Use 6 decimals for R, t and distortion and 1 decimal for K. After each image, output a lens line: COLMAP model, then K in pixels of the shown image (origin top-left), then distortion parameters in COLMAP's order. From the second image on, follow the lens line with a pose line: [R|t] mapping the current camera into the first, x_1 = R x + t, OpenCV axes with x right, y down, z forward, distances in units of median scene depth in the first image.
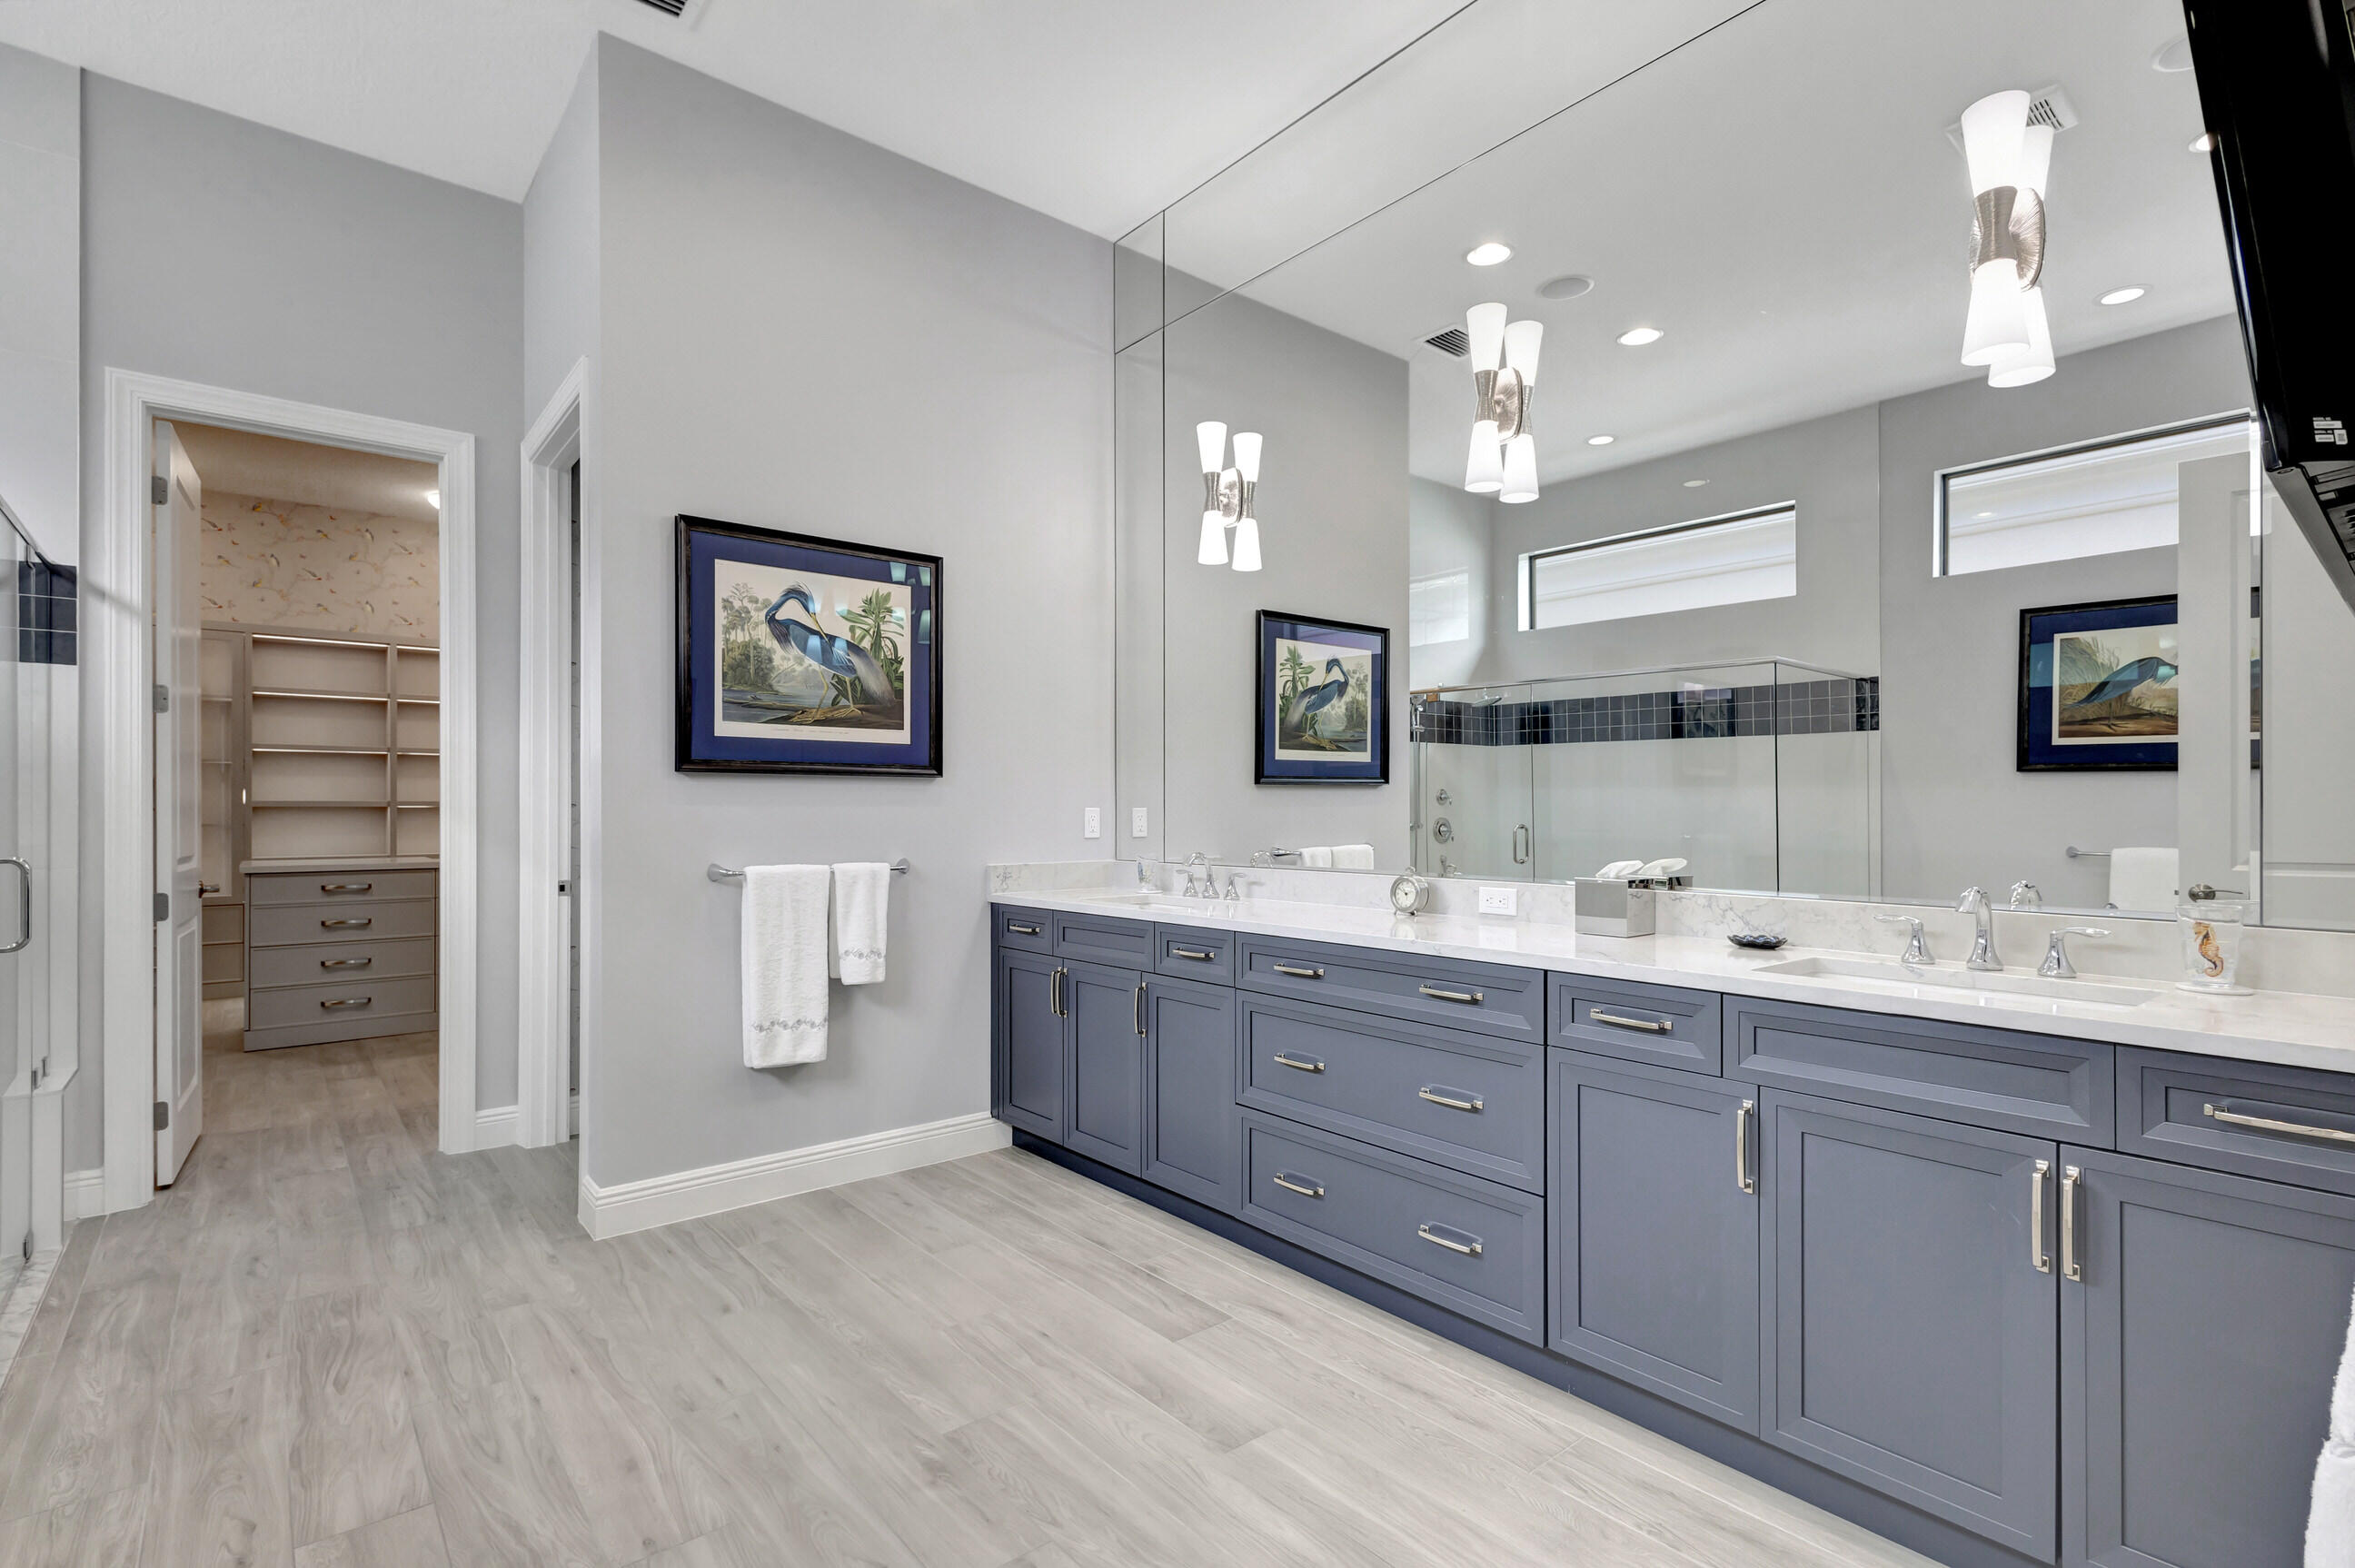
lens RADIAL K [[1102.2, 0, 1174.2], [0, 1102.2, 793.5], [0, 0, 1]] dist [0.016936, -0.000363]
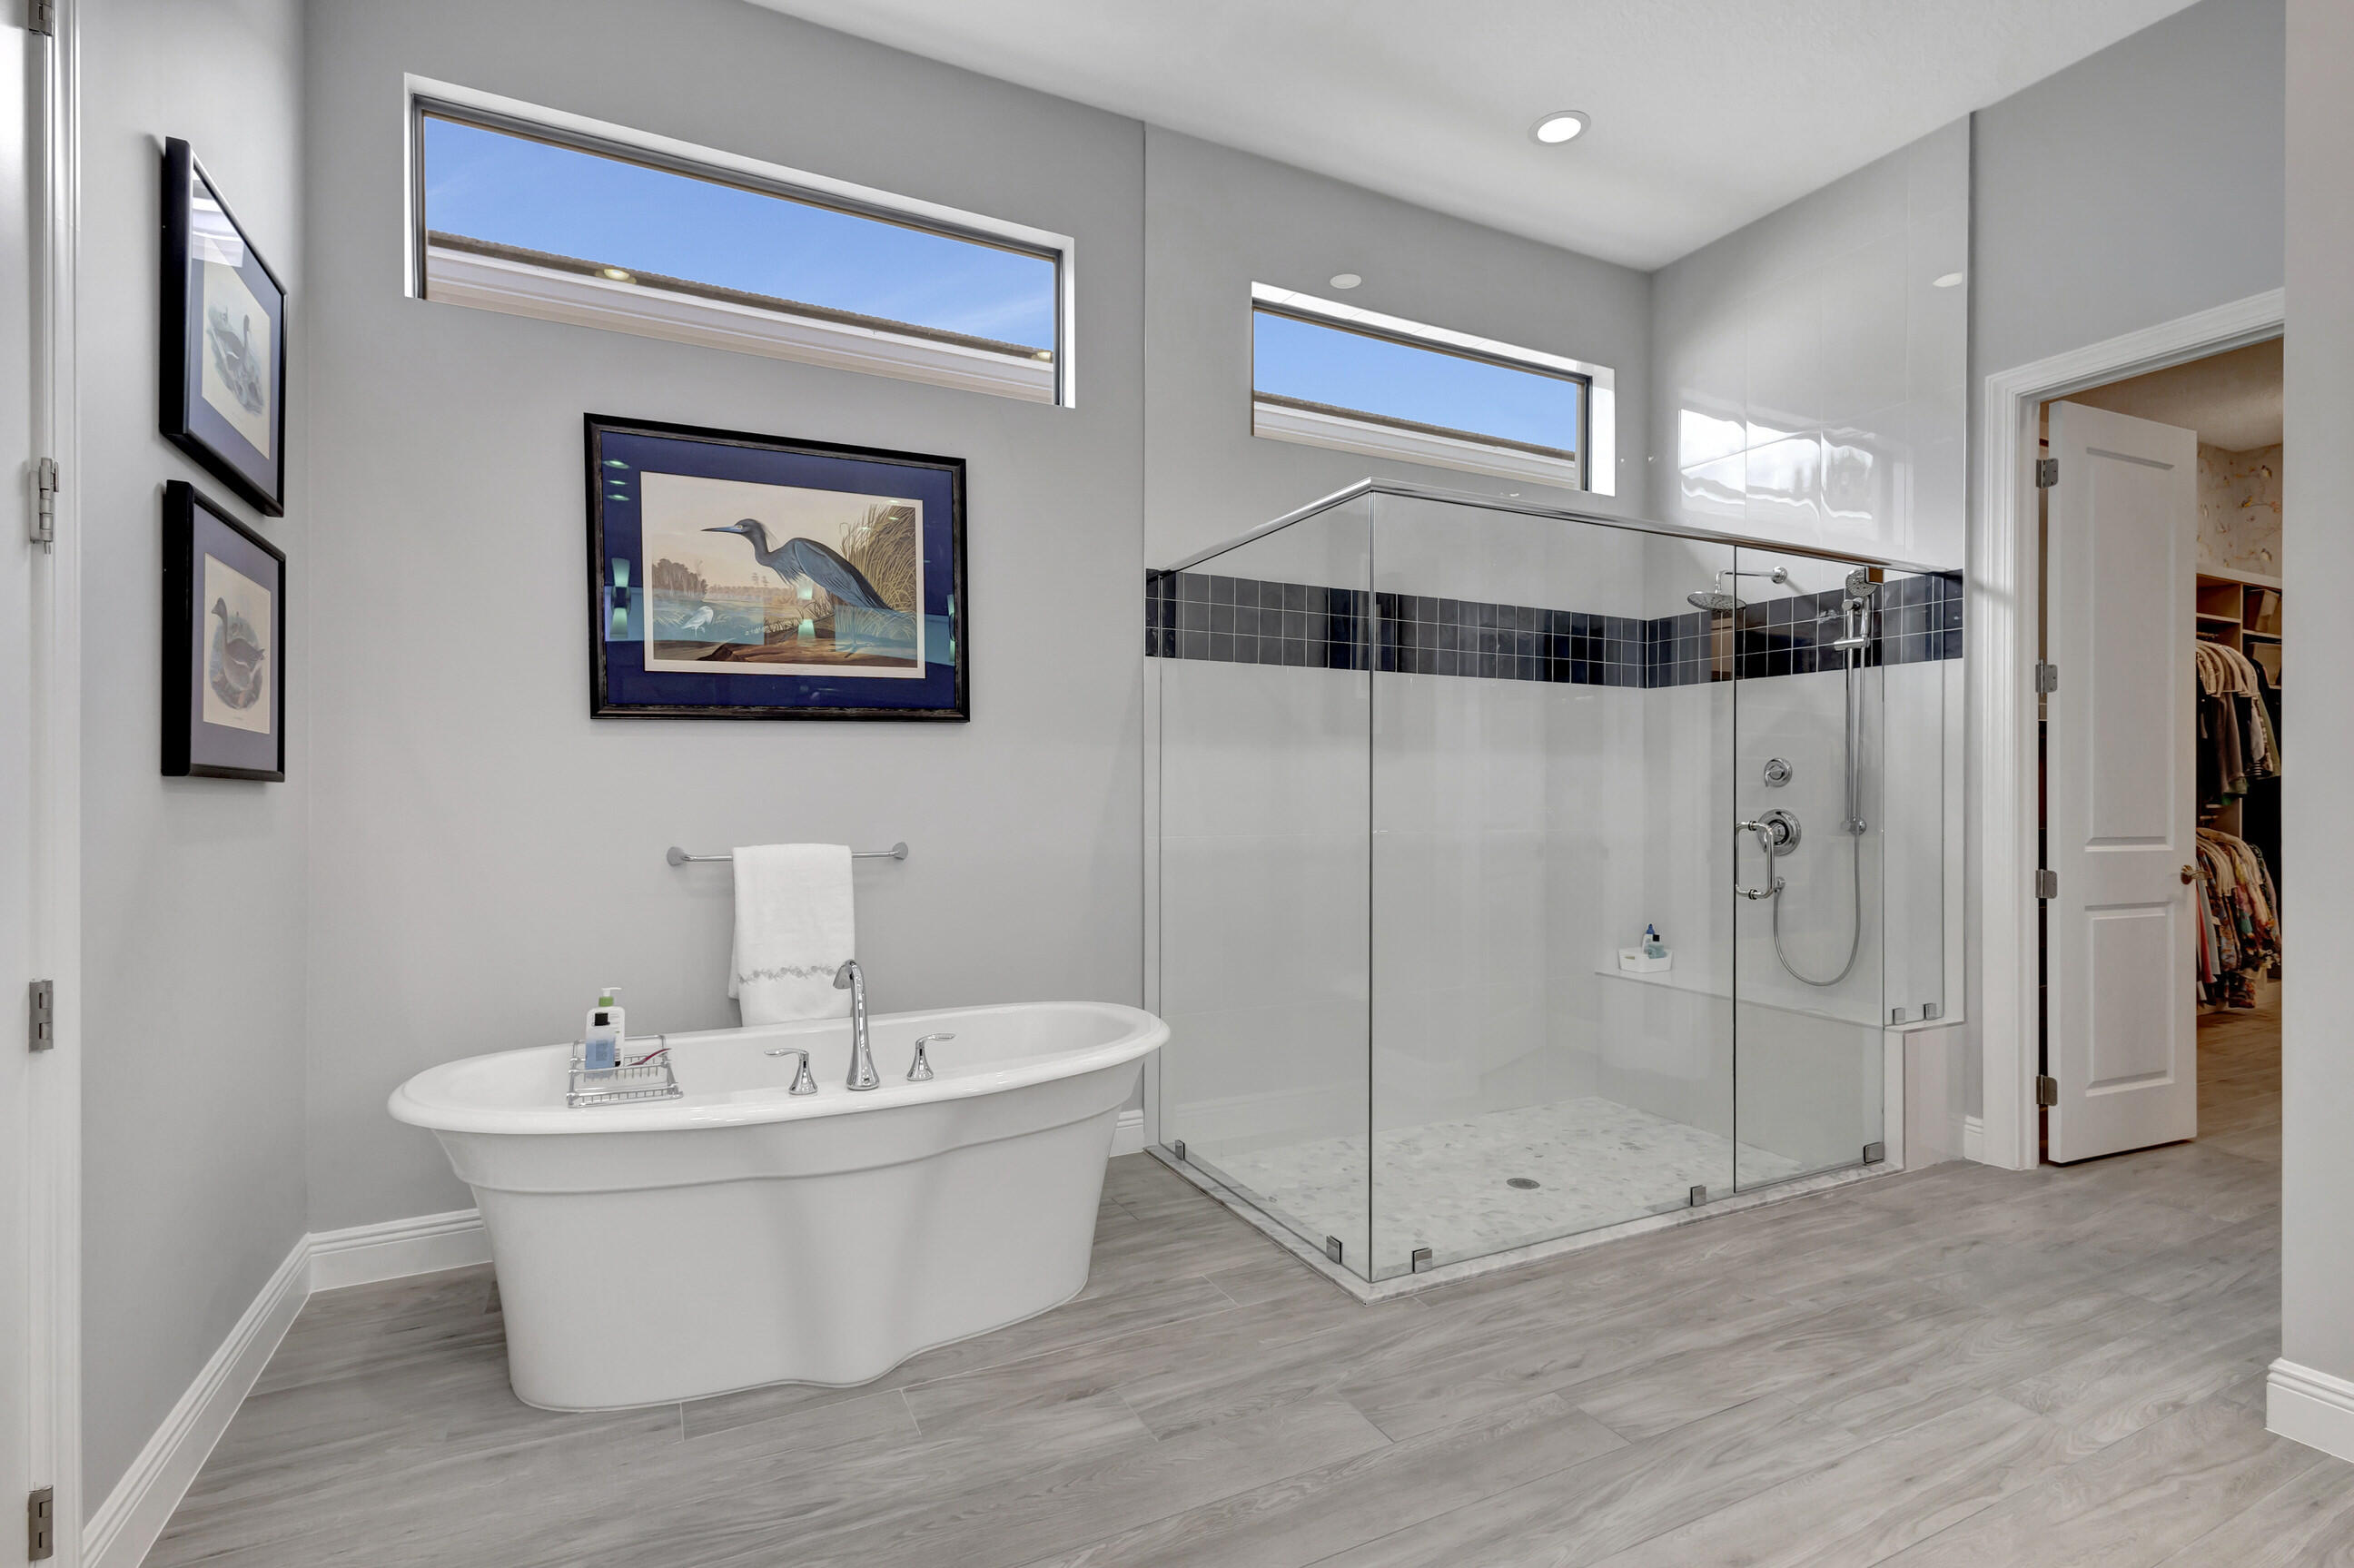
lens RADIAL K [[1109.1, 0, 1177.0], [0, 1109.1, 784.0], [0, 0, 1]] dist [-0.002029, -0.000014]
pose [[-0.227259, -0.012419, -0.973755, 0.304704], [0.007216, 0.999870, -0.014436, 0.024120], [0.973808, -0.010307, -0.227140, 0.573893]]
